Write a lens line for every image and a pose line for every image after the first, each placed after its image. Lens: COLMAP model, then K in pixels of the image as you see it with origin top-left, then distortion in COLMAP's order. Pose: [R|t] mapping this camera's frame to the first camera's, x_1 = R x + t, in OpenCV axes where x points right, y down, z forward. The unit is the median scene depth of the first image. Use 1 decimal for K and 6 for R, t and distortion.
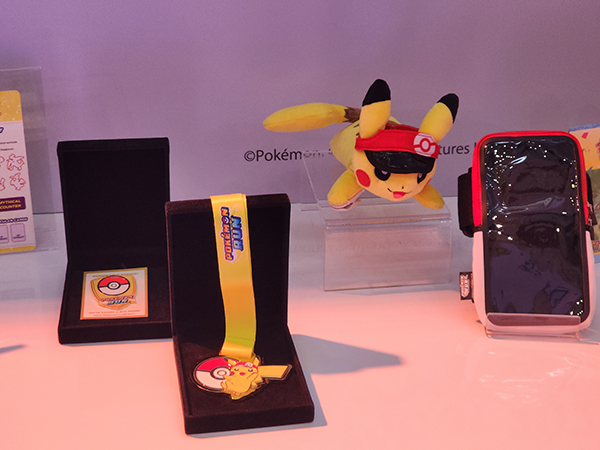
lens RADIAL K [[1175.7, 0, 300.9], [0, 1175.7, 225.0], [0, 0, 1]] dist [-0.072940, 0.000000]
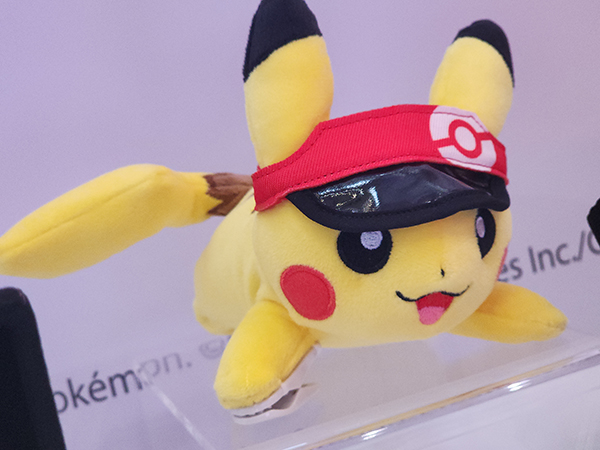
lens RADIAL K [[1175.7, 0, 299.9], [0, 1175.7, 224.7], [0, 0, 1]] dist [-0.072940, 0.000000]
pose [[0.959954, -0.242399, 0.140466, 0.011876], [0.275863, 0.905295, -0.323018, 0.044195], [-0.048864, 0.348832, 0.935910, 0.708834]]
